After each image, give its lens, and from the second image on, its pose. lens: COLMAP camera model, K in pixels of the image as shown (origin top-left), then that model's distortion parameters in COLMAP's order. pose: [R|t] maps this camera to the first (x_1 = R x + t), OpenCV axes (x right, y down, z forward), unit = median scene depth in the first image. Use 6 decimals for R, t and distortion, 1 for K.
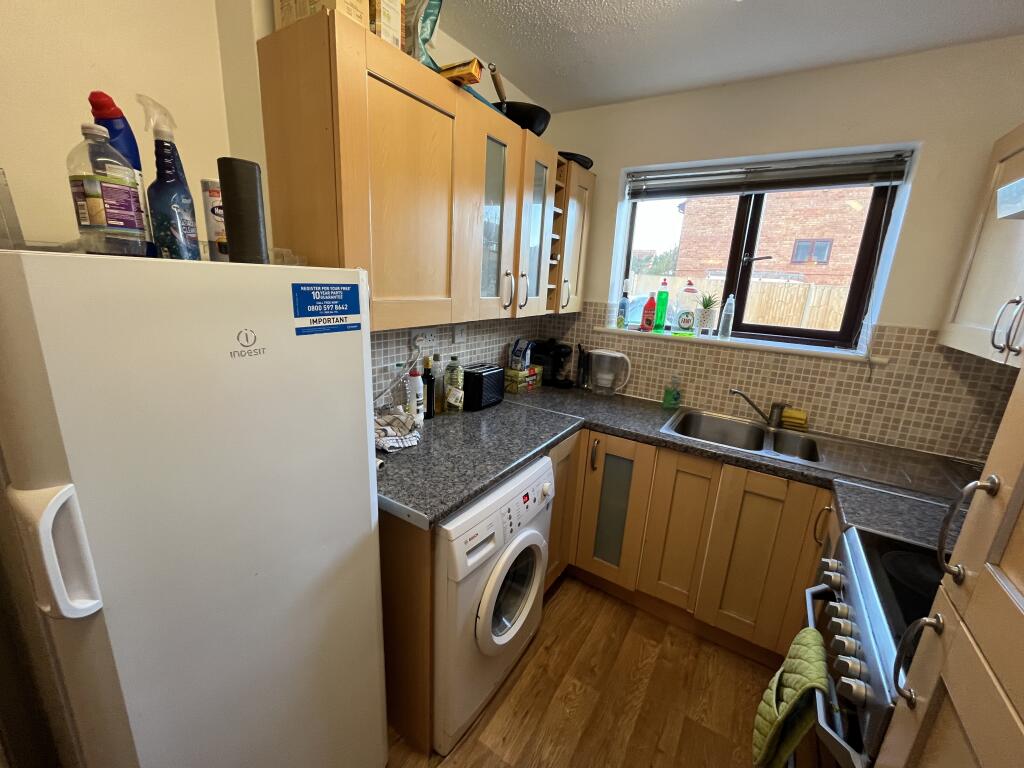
lens RADIAL K [[414.9, 0, 509.7], [0, 414.9, 383.5], [0, 0, 1]] dist [-0.003665, -0.000483]
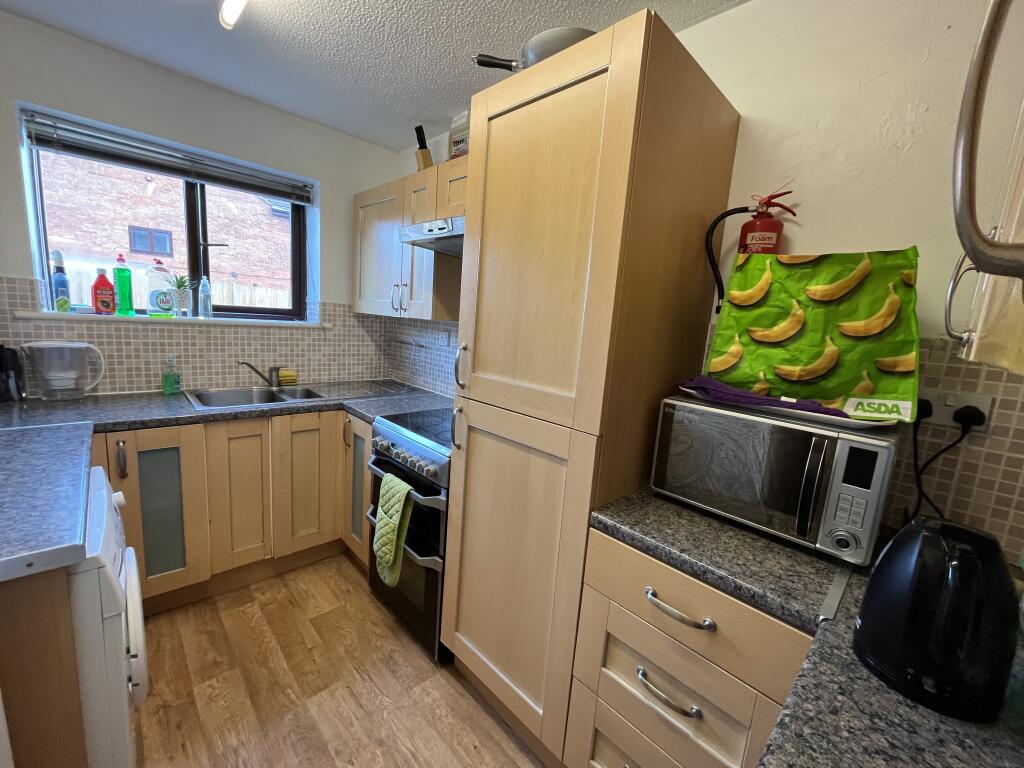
lens RADIAL K [[414.9, 0, 509.7], [0, 414.9, 383.5], [0, 0, 1]] dist [-0.003665, -0.000483]
pose [[0.238073, -0.187456, 0.952985, -0.379862], [0.175842, 0.973302, 0.147524, 0.037823], [-0.955197, 0.132454, 0.264680, 0.010973]]
